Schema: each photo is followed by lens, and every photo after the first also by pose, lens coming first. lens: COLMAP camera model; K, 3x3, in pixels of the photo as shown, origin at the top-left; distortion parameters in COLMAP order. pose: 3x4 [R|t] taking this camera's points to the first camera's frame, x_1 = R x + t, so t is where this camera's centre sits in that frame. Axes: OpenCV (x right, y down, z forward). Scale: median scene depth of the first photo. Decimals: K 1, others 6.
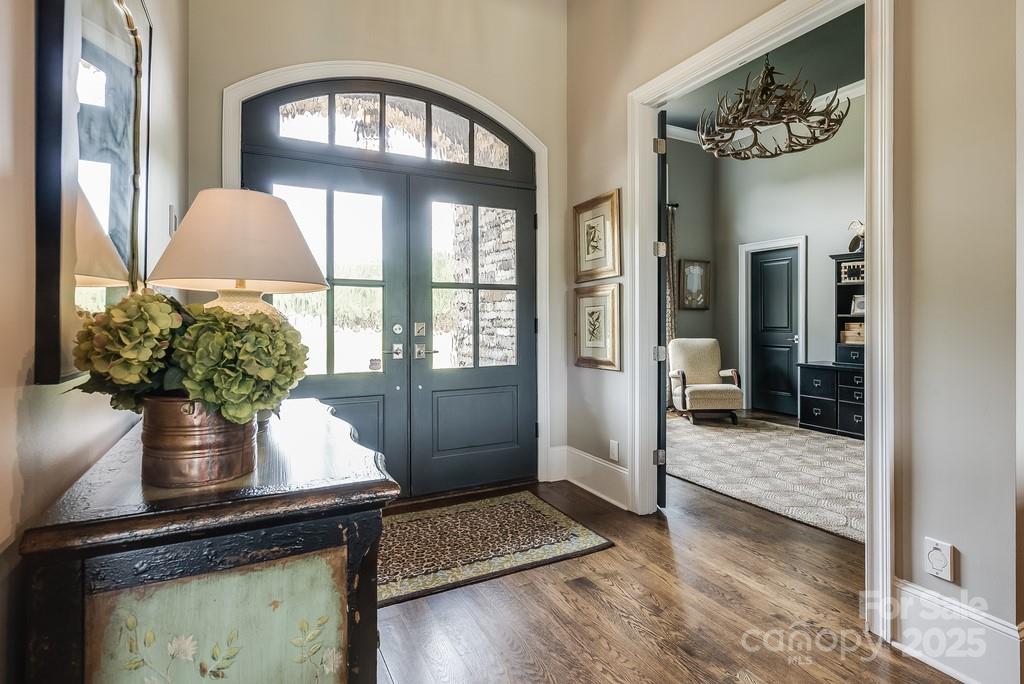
lens RADIAL K [[501.5, 0, 515.5], [0, 501.5, 321.4], [0, 0, 1]] dist [0.000860, 0.000011]
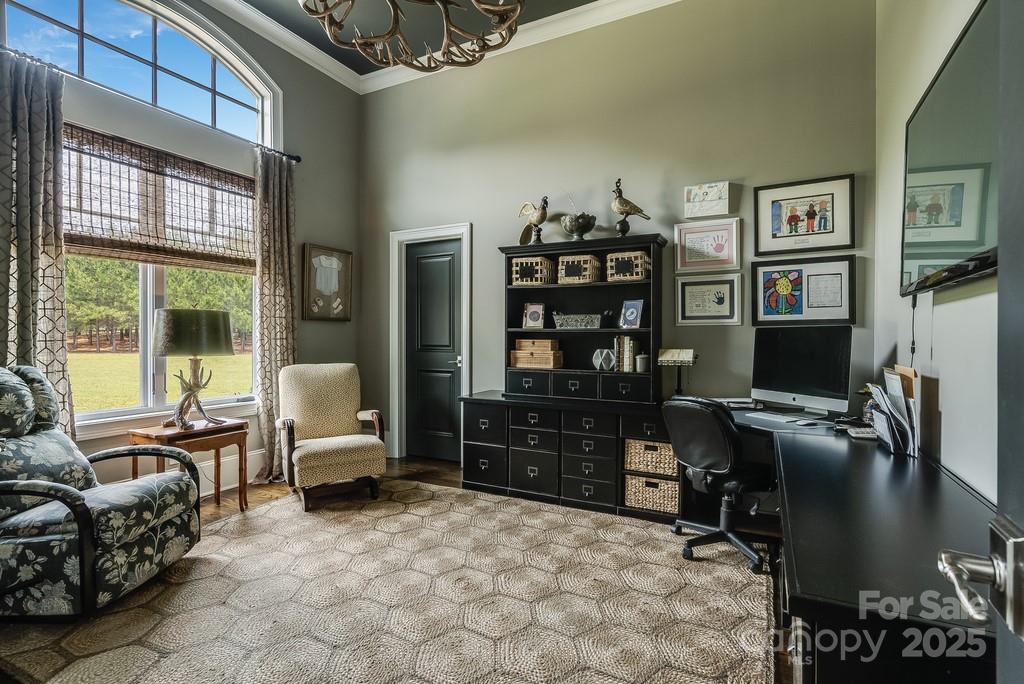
lens RADIAL K [[501.5, 0, 510.3], [0, 501.5, 340.4], [0, 0, 1]] dist [0.000860, 0.000011]
pose [[0.822547, -0.002535, 0.568691, 0.206705], [-0.000942, 0.999983, 0.005820, -0.000180], [-0.568696, -0.005323, 0.822531, 0.358641]]
